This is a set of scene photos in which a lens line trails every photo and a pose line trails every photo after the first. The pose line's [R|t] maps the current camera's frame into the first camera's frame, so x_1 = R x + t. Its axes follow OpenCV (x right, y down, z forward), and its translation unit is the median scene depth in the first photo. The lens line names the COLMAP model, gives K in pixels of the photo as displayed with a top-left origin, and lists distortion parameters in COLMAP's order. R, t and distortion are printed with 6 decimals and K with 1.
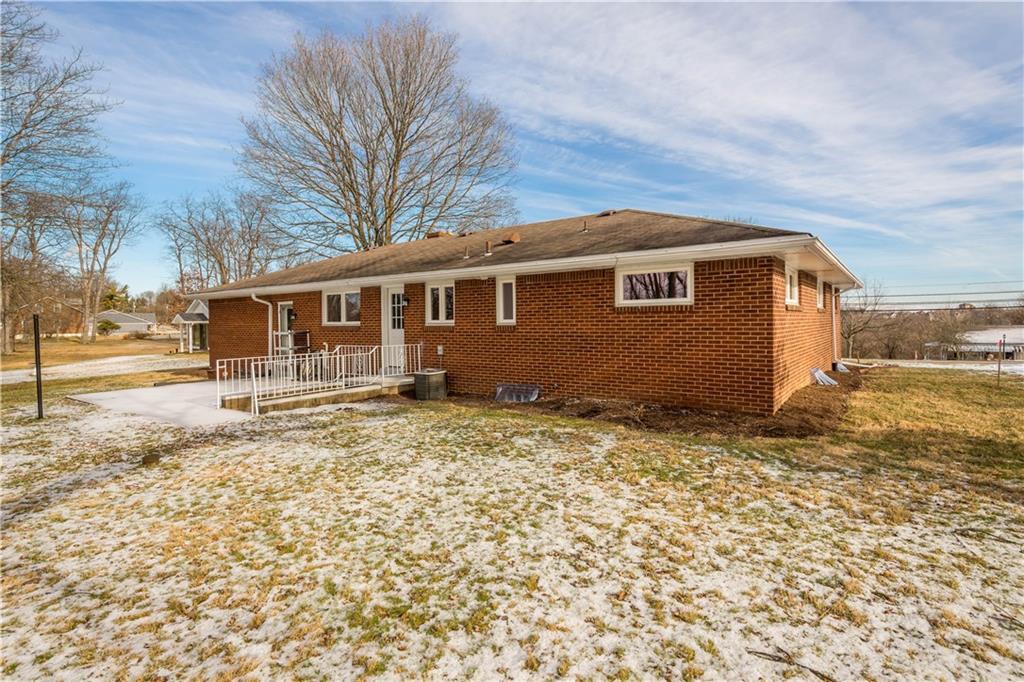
lens RADIAL K [[548.8, 0, 506.1], [0, 548.8, 340.0], [0, 0, 1]] dist [0.000374, 0.000444]
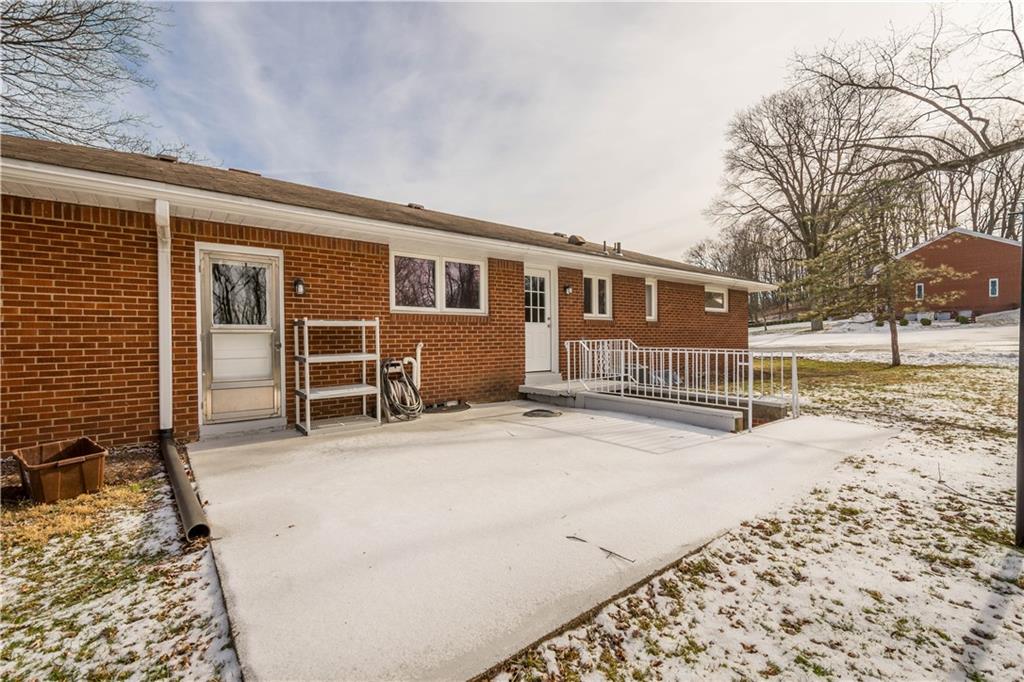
lens RADIAL K [[455.5, 0, 519.8], [0, 455.5, 339.1], [0, 0, 1]] dist [0.013037, -0.003094]
pose [[0.210868, 0.012954, 0.977429, -0.814063], [0.044367, 0.998755, -0.022808, 0.016850], [-0.976507, 0.048175, 0.210031, 0.871623]]
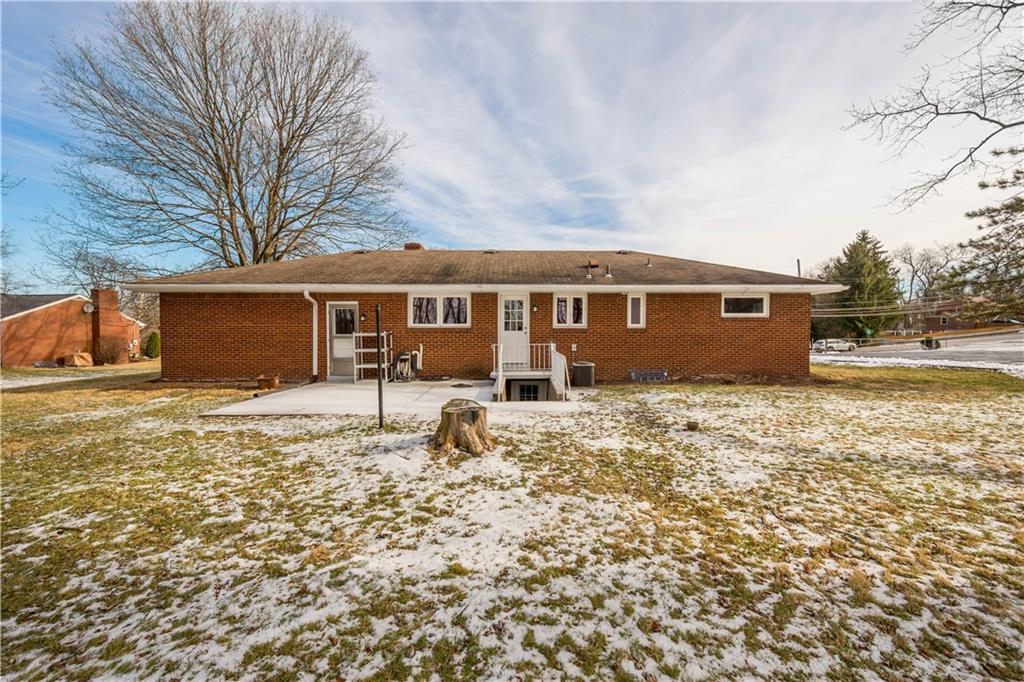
lens RADIAL K [[455.5, 0, 505.9], [0, 455.5, 343.3], [0, 0, 1]] dist [0.013037, -0.003094]
pose [[0.774891, -0.008950, 0.632032, -0.806492], [0.012096, 0.999927, -0.000671, 0.006915], [-0.631979, 0.008165, 0.774942, 0.254412]]
